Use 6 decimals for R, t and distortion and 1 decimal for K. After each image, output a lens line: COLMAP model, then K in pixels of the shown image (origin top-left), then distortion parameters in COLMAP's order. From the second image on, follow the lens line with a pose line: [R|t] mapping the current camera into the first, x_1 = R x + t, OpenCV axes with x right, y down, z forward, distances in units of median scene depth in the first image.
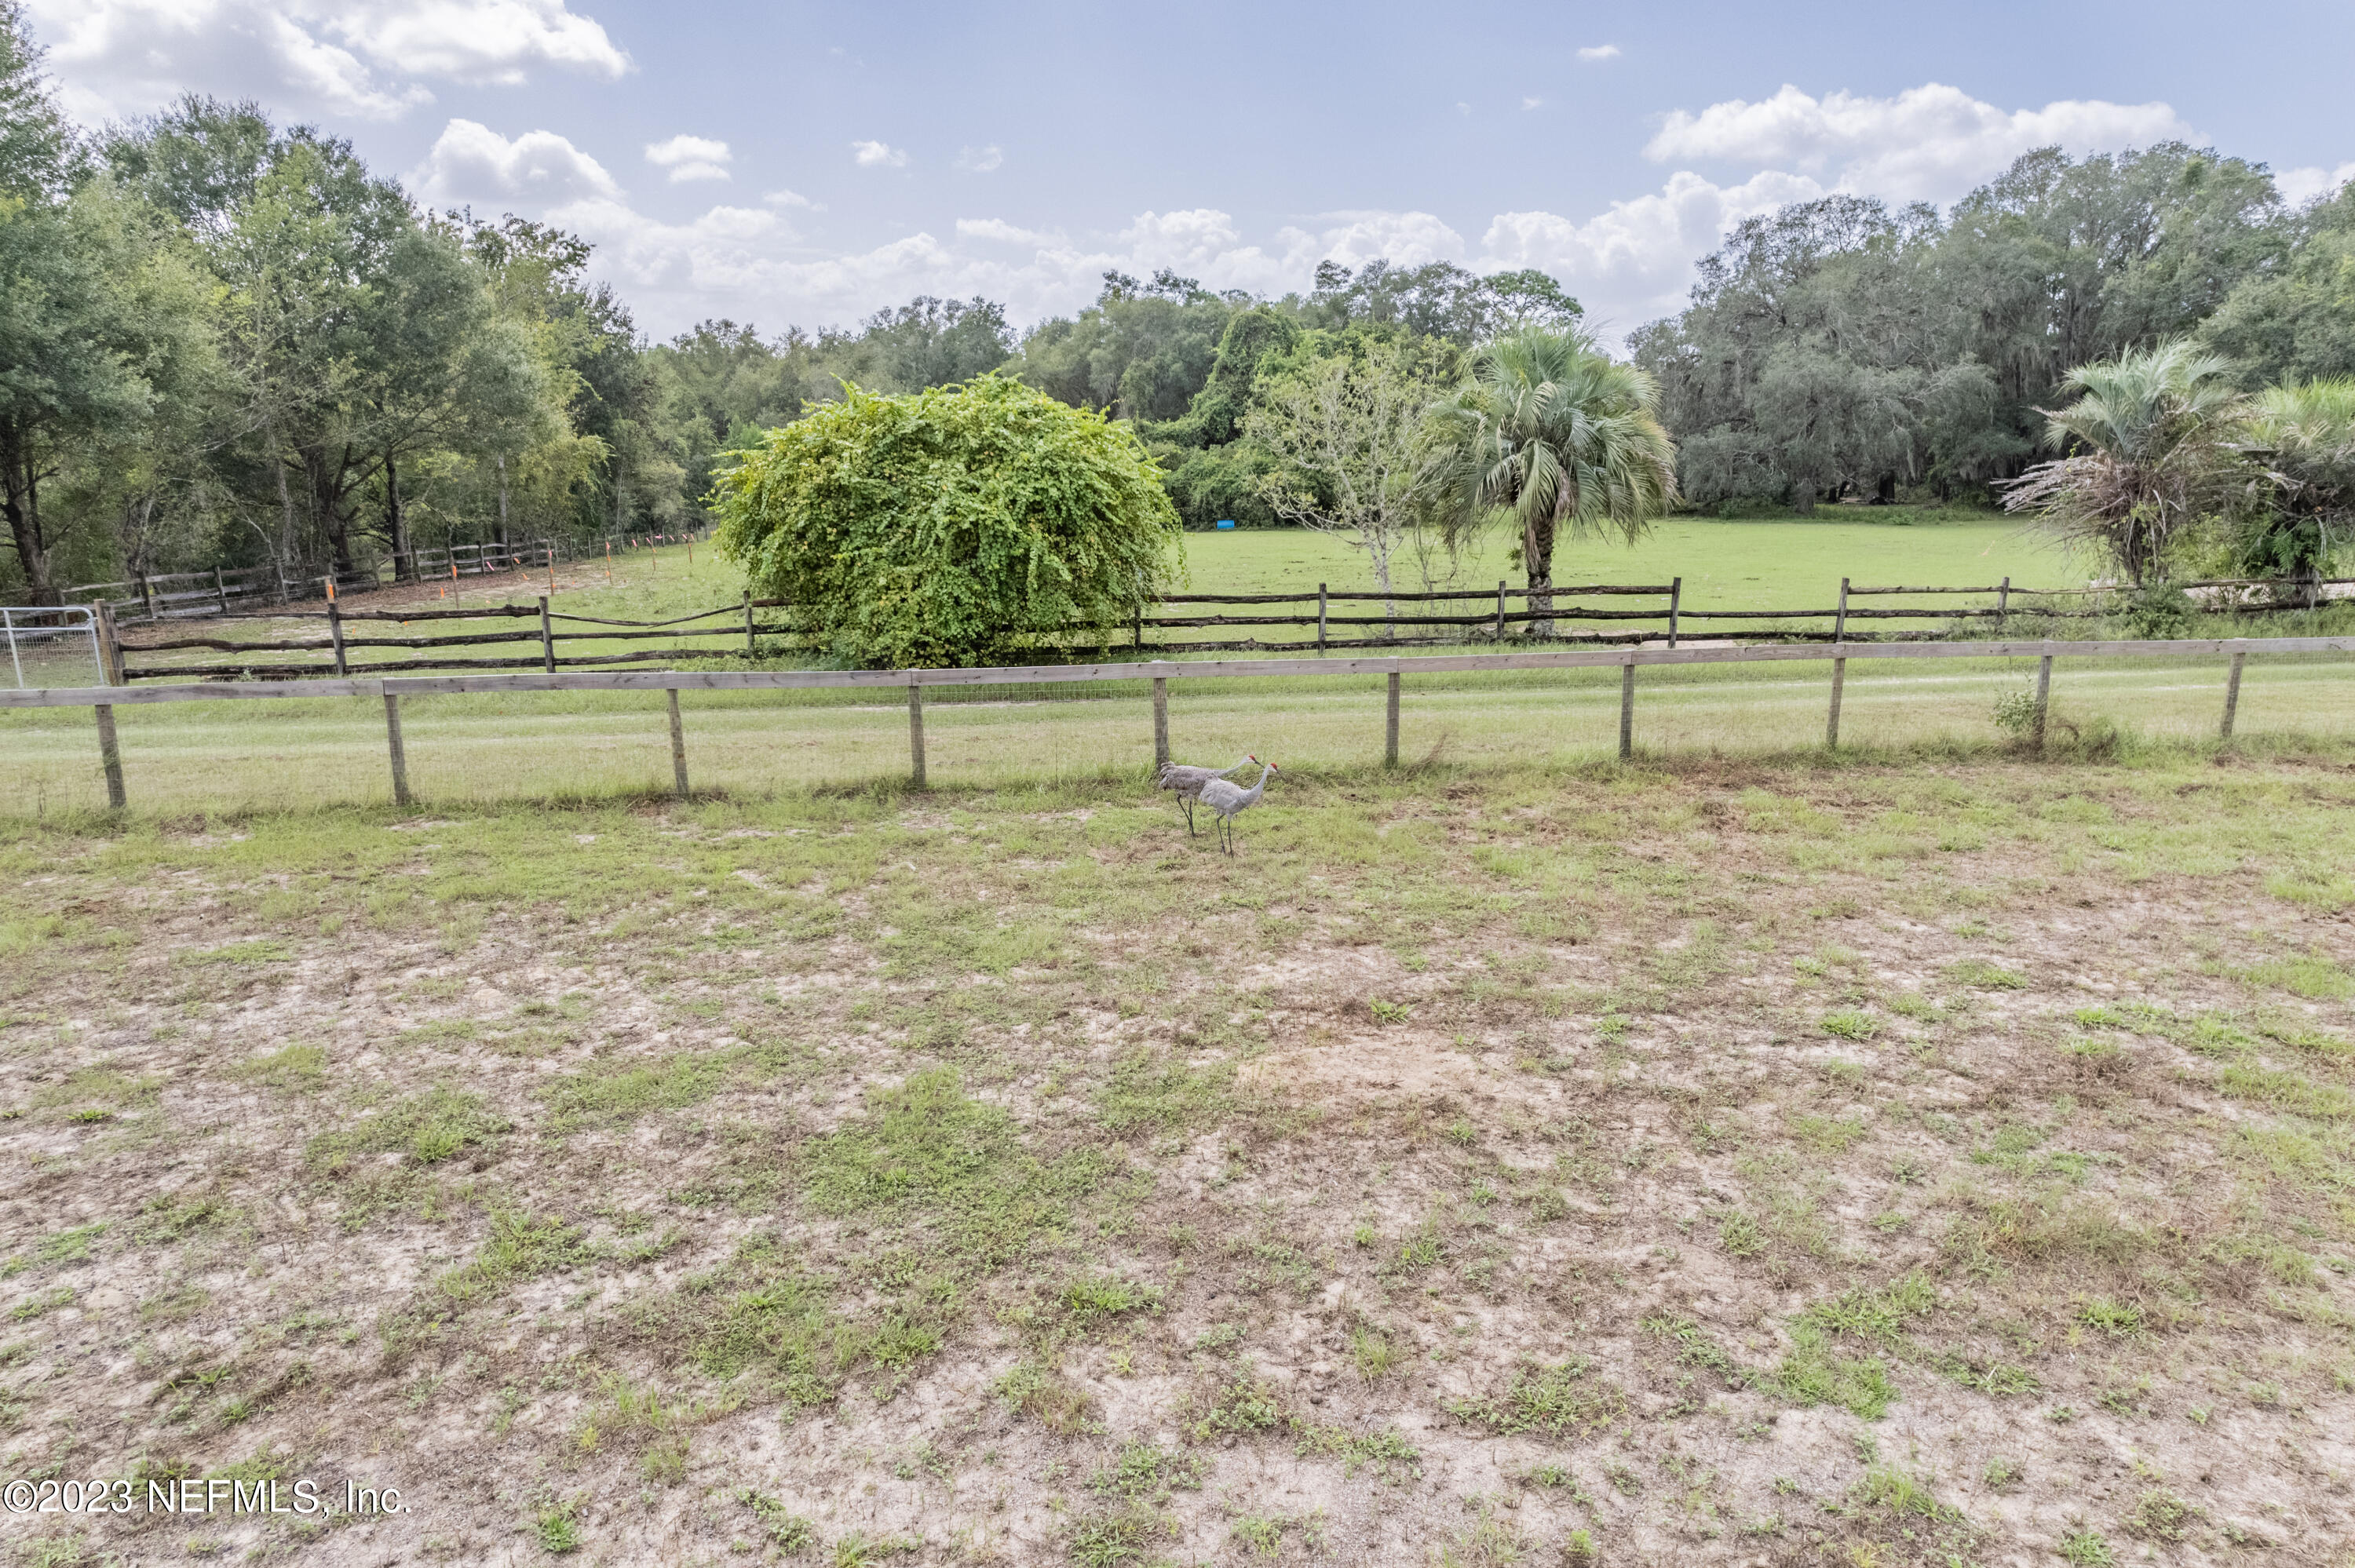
lens RADIAL K [[1482.9, 0, 1215.0], [0, 1482.9, 807.5], [0, 0, 1]] dist [-0.051033, 0.067032]
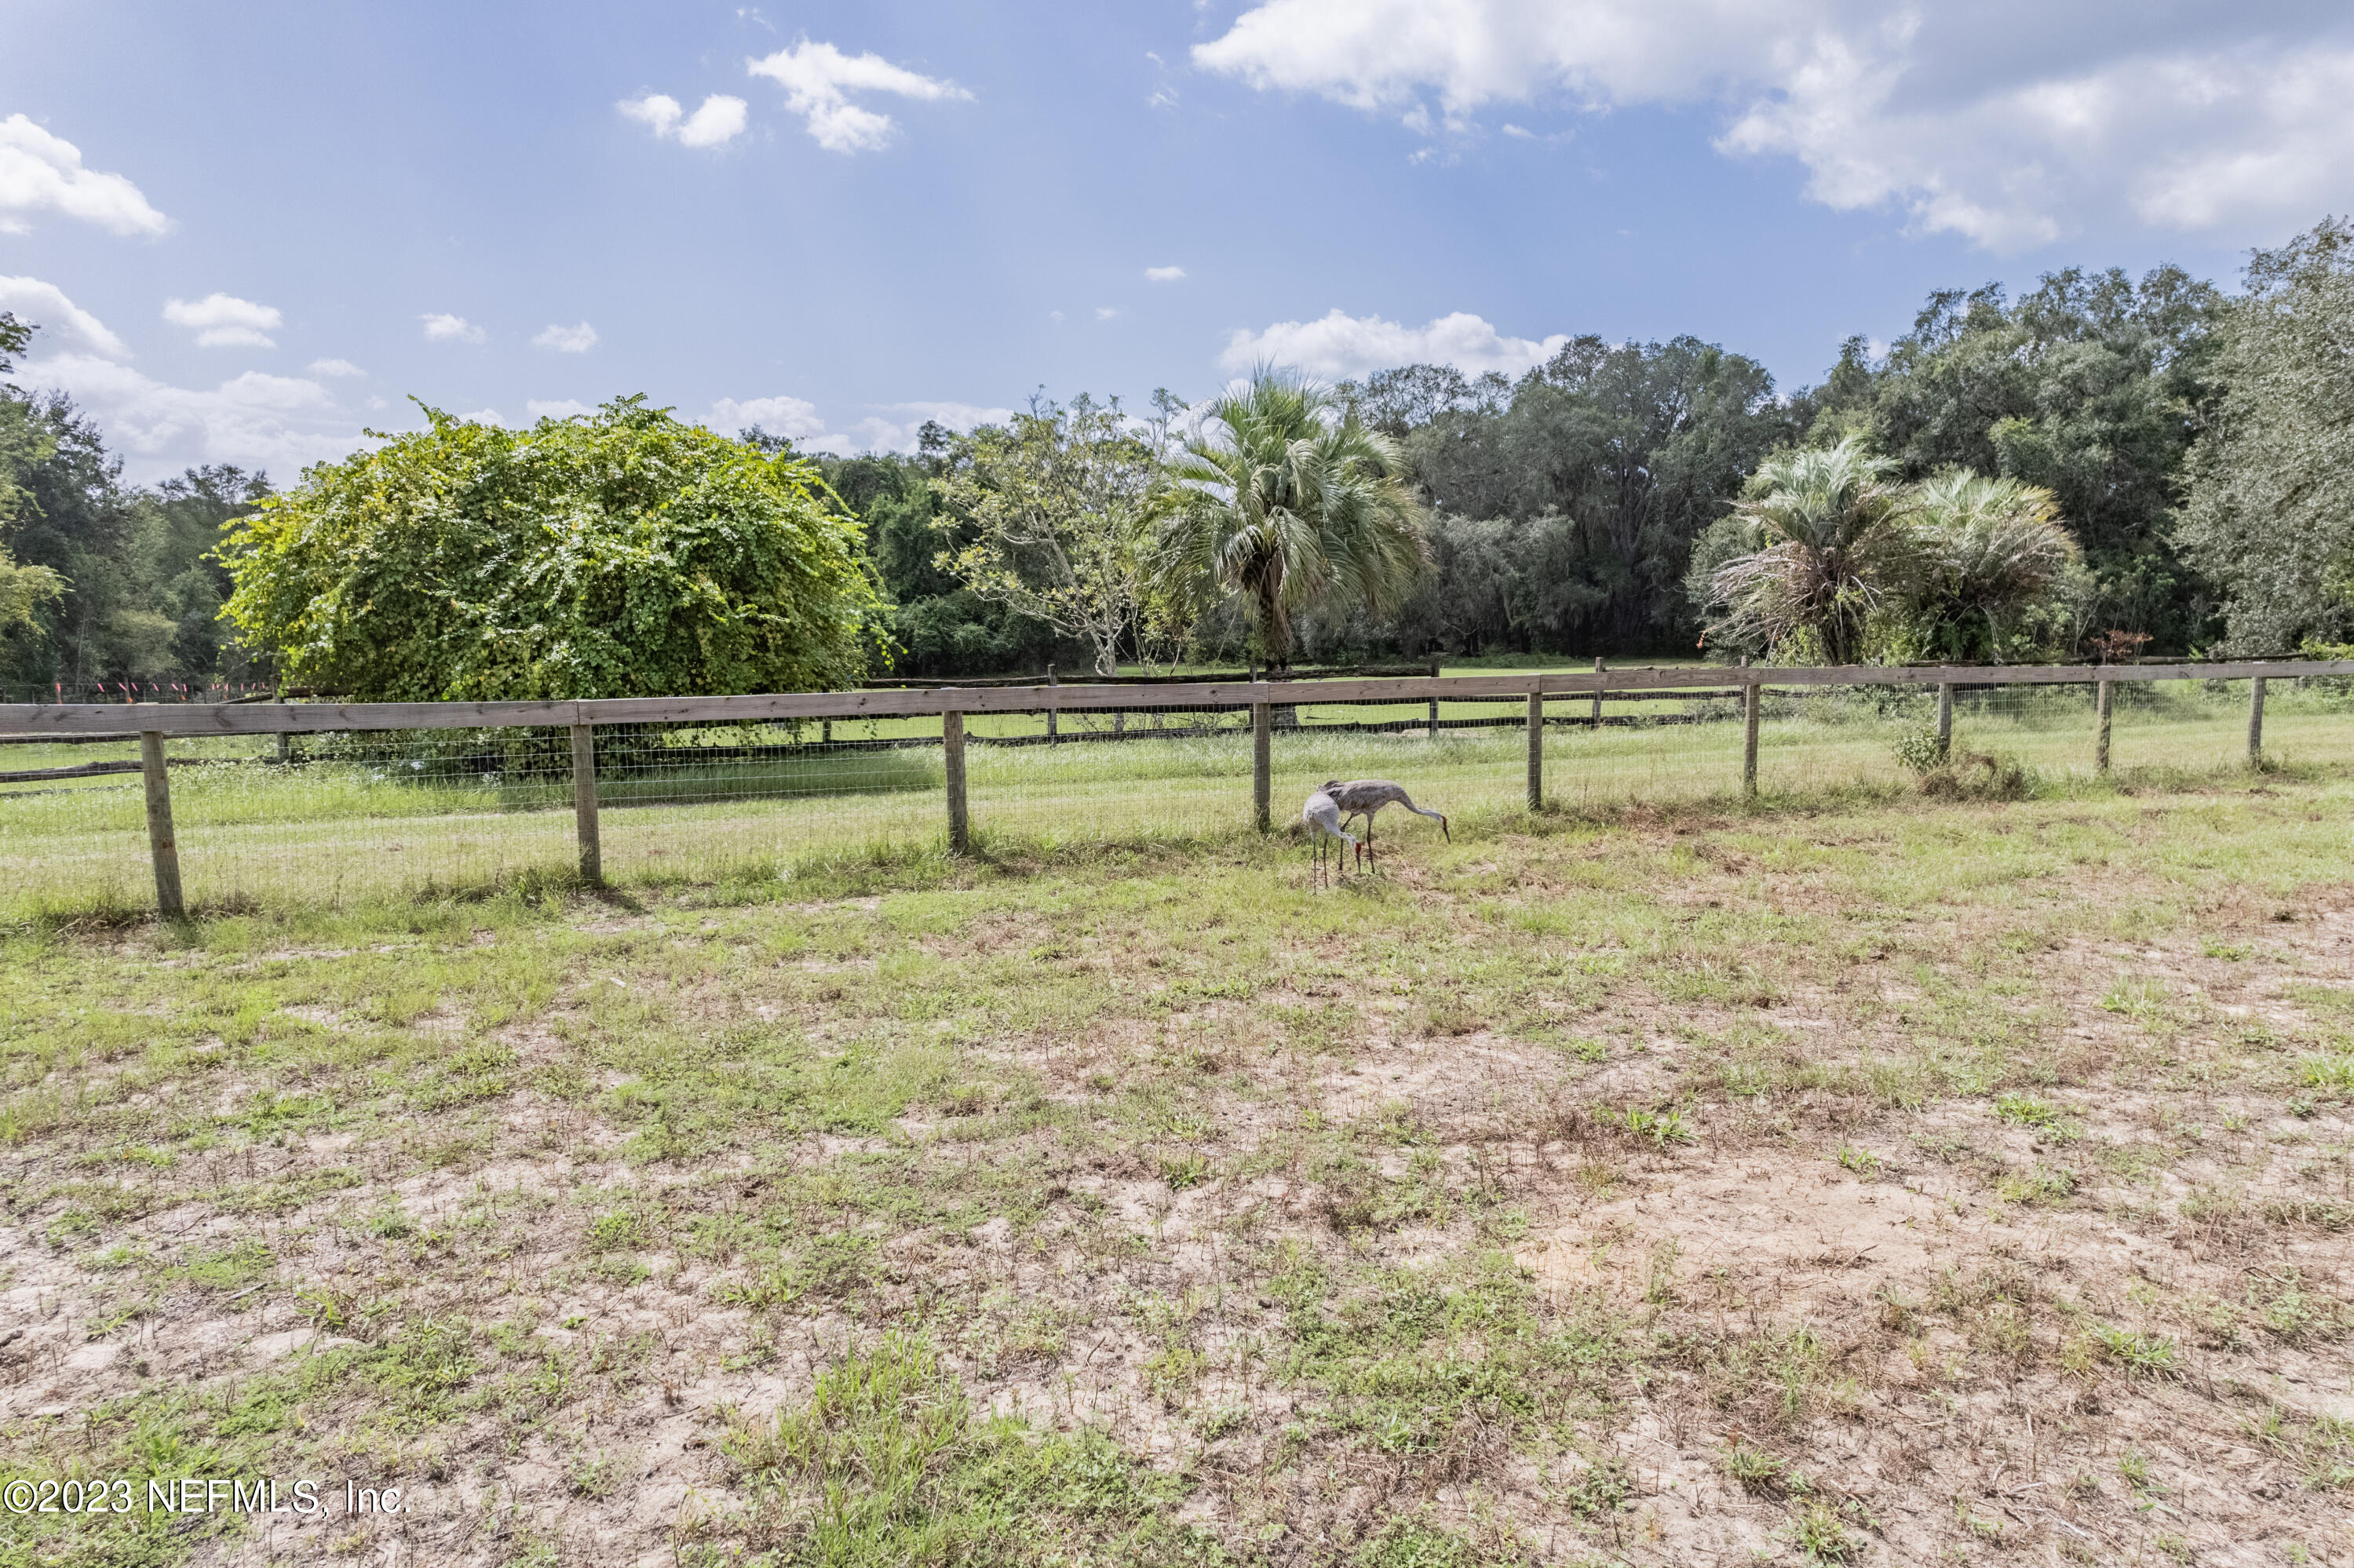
lens RADIAL K [[1492.0, 0, 1206.6], [0, 1492.0, 803.7], [0, 0, 1]] dist [-0.058172, 0.079534]
pose [[0.963979, -0.034430, 0.263741, -0.144821], [0.066108, 0.991485, -0.112194, 0.056318], [-0.257632, 0.125588, 0.958047, 0.401381]]
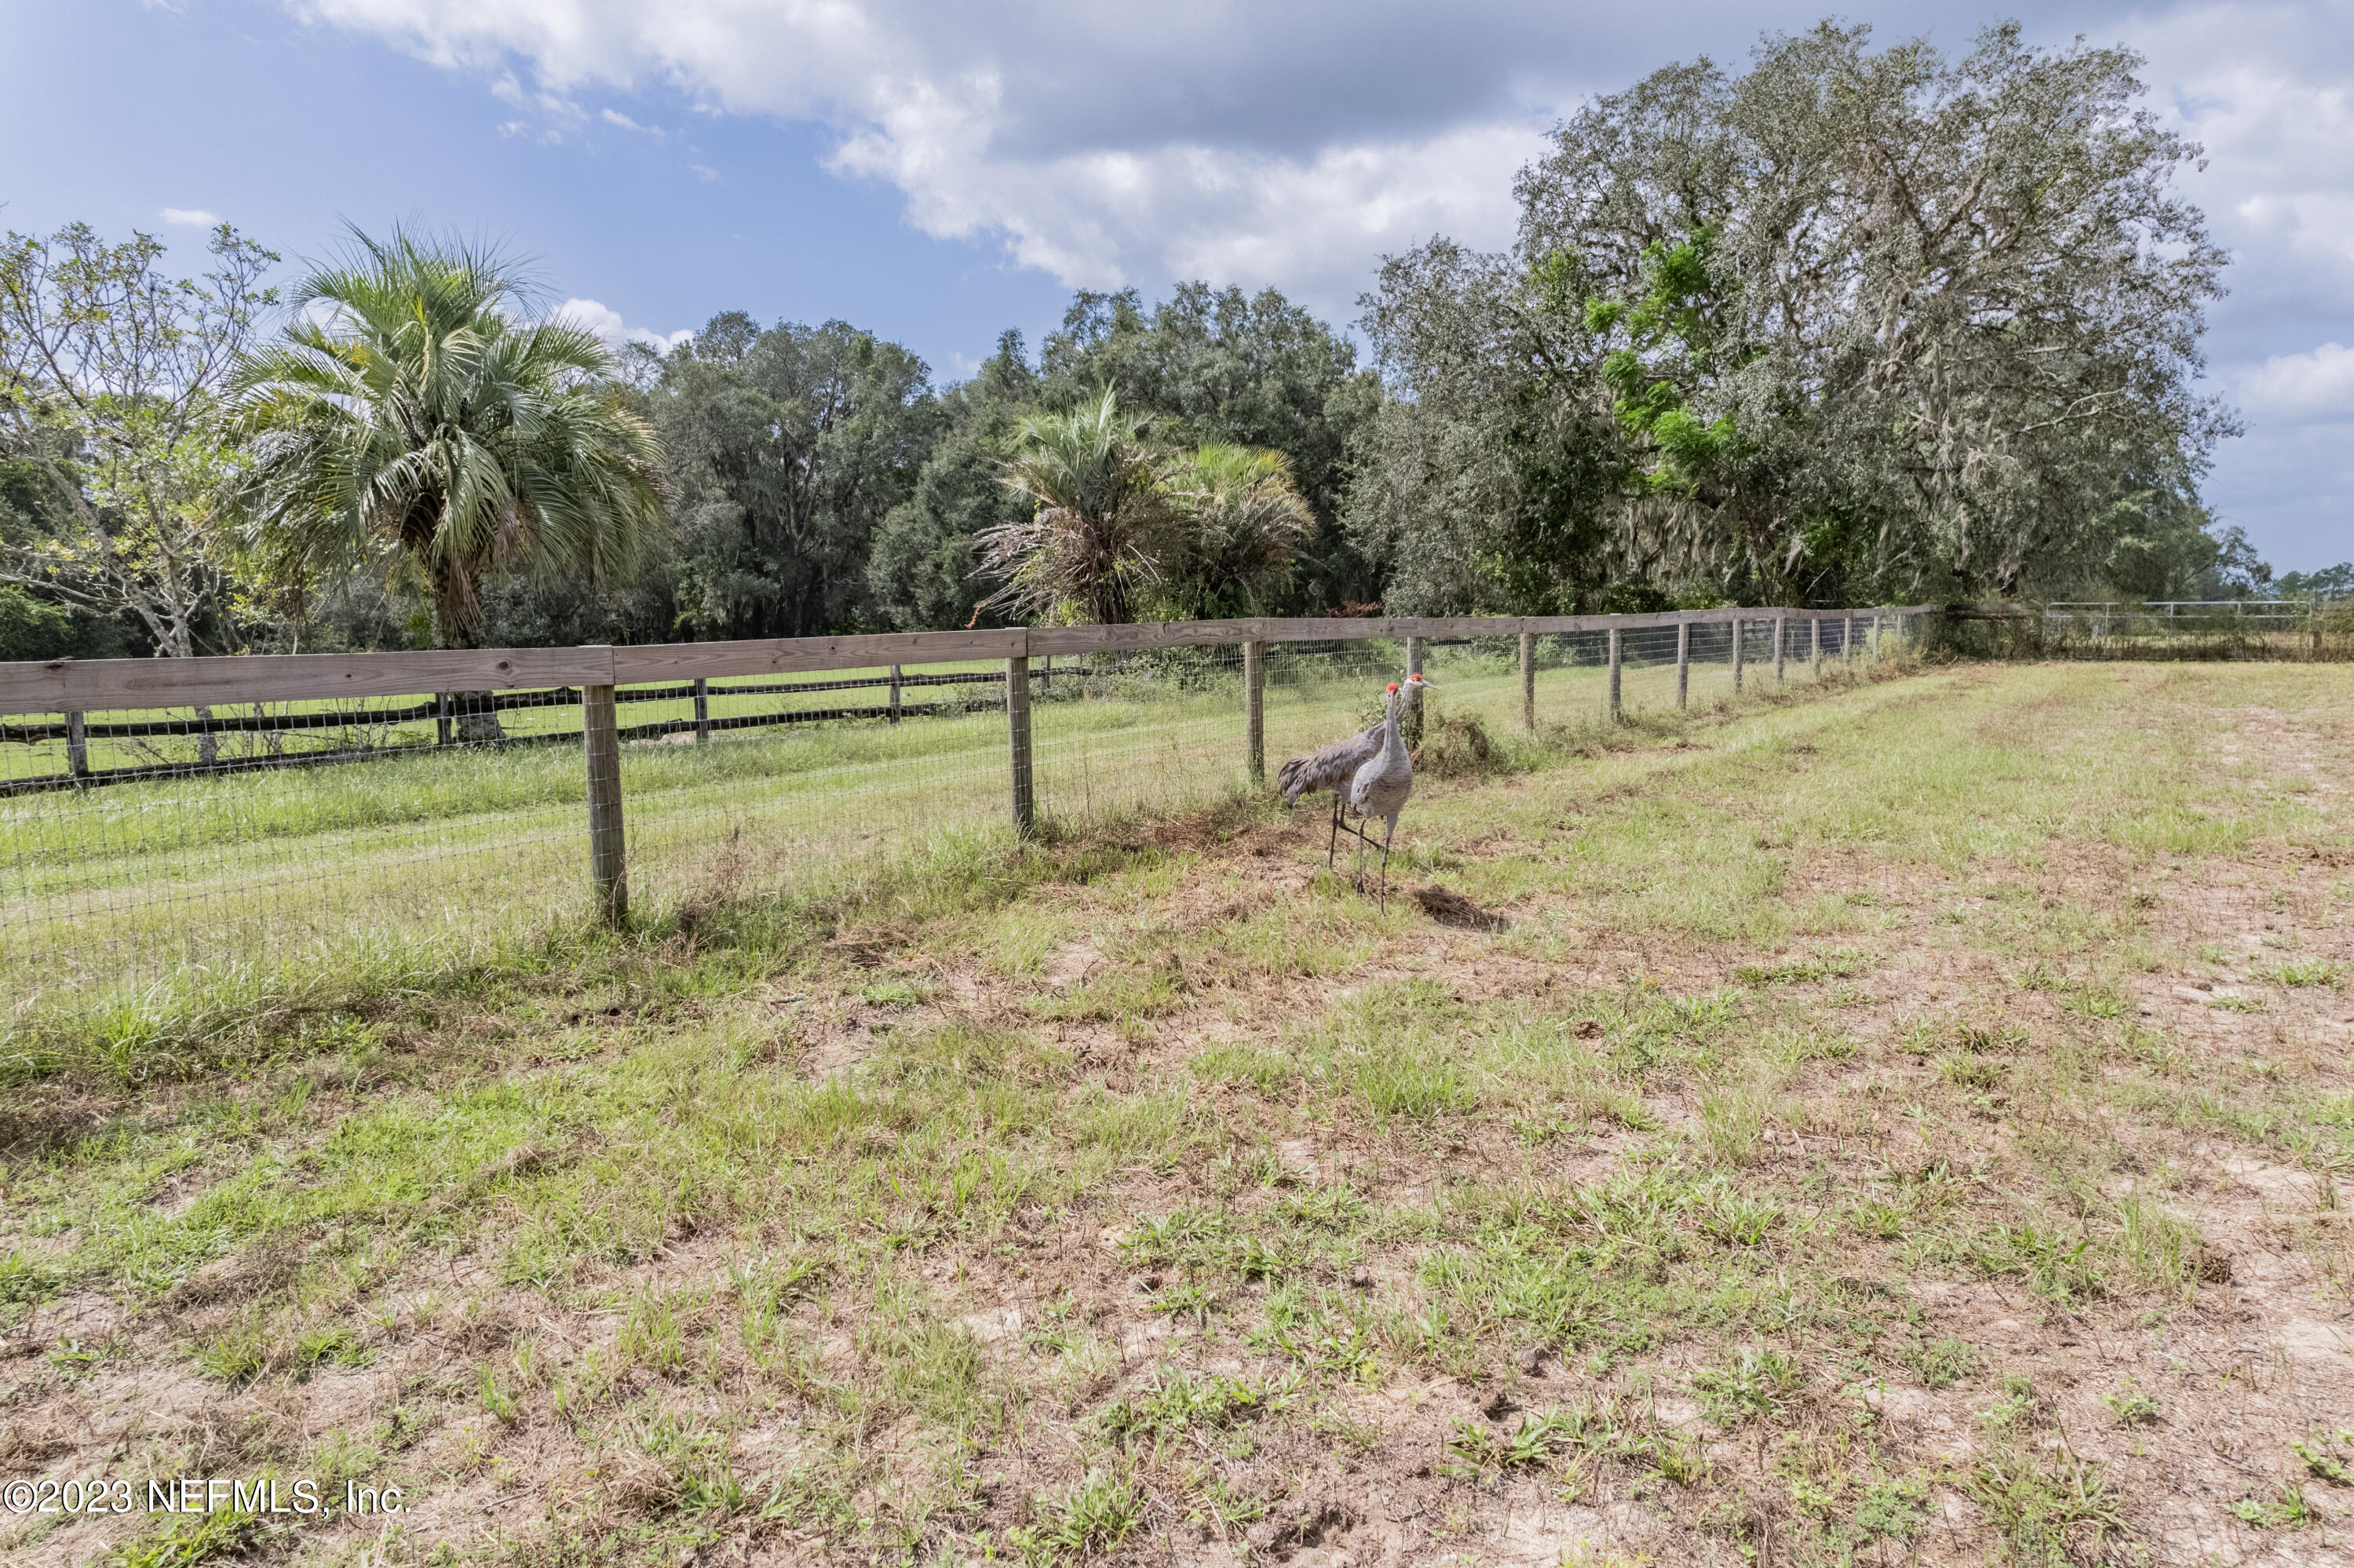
lens RADIAL K [[1482.3, 0, 1214.5], [0, 1482.3, 807.5], [0, 0, 1]] dist [-0.051033, 0.067032]
pose [[0.672045, -0.106378, 0.732830, -0.078048], [0.192742, 0.980646, -0.034403, -0.021012], [-0.714987, 0.164367, 0.679542, 0.855084]]
